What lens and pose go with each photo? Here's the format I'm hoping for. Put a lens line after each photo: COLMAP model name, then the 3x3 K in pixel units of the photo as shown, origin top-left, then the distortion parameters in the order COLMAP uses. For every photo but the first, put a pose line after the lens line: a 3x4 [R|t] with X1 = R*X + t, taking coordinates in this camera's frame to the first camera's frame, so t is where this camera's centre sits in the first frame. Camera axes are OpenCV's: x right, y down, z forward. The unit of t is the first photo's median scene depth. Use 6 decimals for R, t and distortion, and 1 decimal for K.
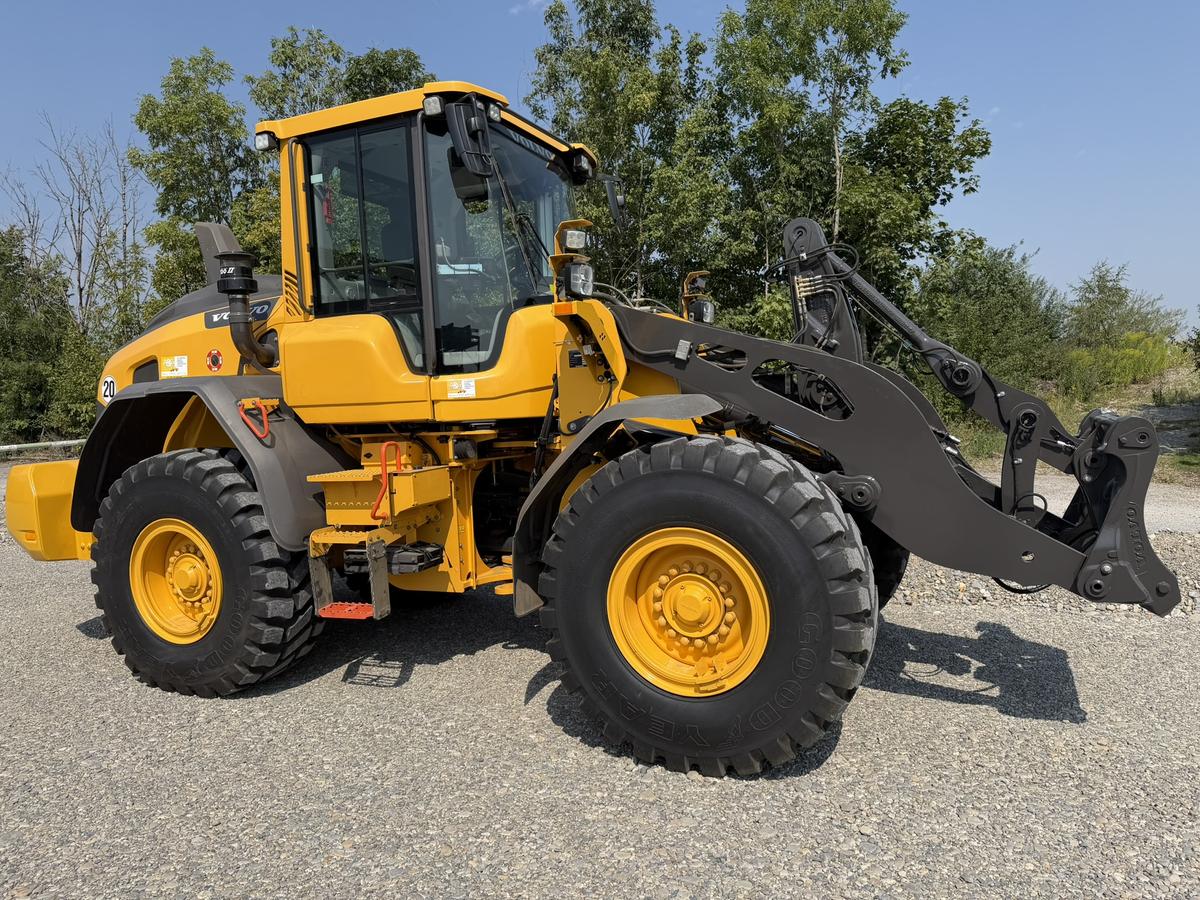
lens RADIAL K [[861.2, 0, 608.7], [0, 861.2, 465.2], [0, 0, 1]] dist [0.036372, -0.039526]
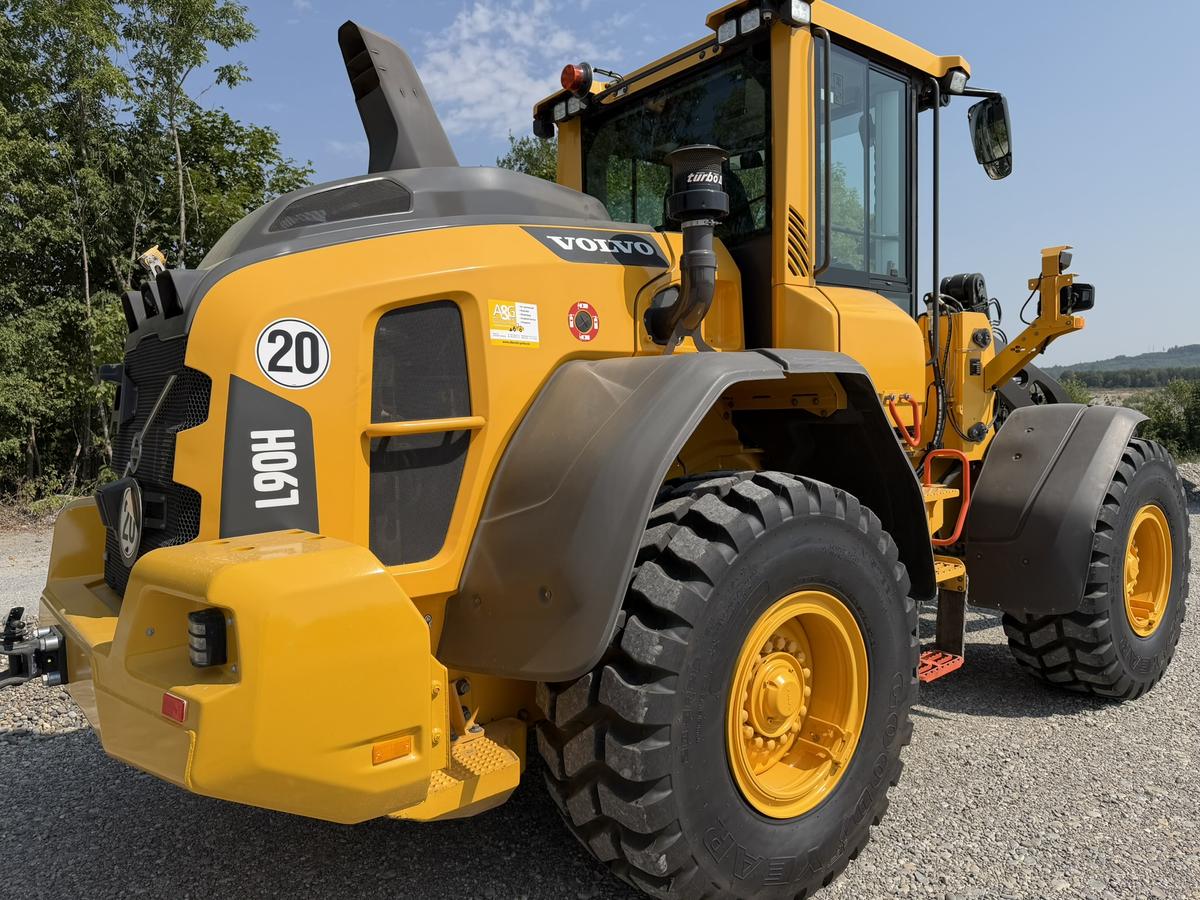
lens RADIAL K [[861.2, 0, 606.4], [0, 861.2, 462.9], [0, 0, 1]] dist [0.036372, -0.039526]
pose [[0.437066, -0.022361, 0.899151, -1.102051], [0.072750, 0.997294, -0.010561, -0.027522], [-0.896482, 0.070029, 0.437510, 0.879292]]
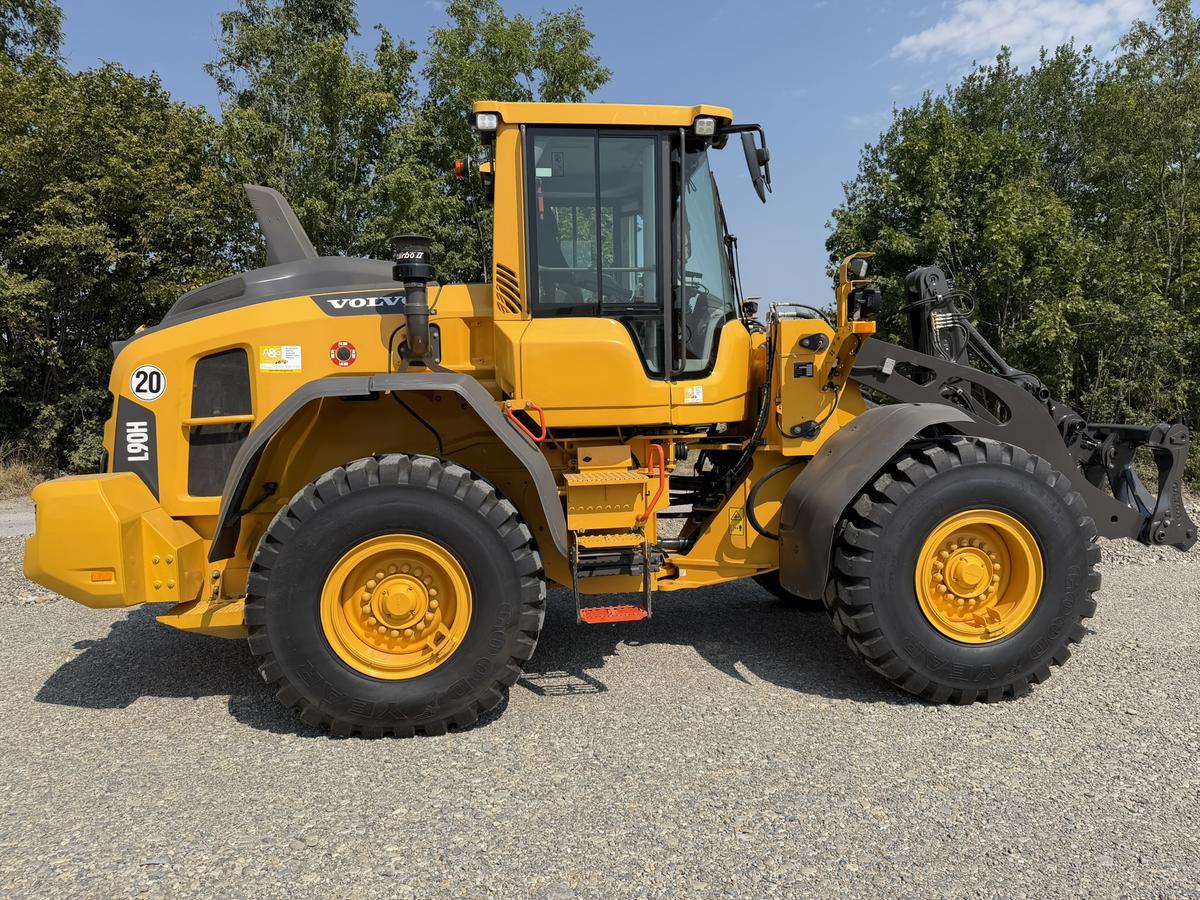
lens RADIAL K [[861.2, 0, 608.7], [0, 861.2, 457.6], [0, 0, 1]] dist [0.036372, -0.039526]
pose [[0.853431, -0.012496, 0.521056, -0.791704], [0.023796, 0.999604, -0.015002, 0.002455], [-0.520662, 0.025203, 0.853391, 0.150090]]
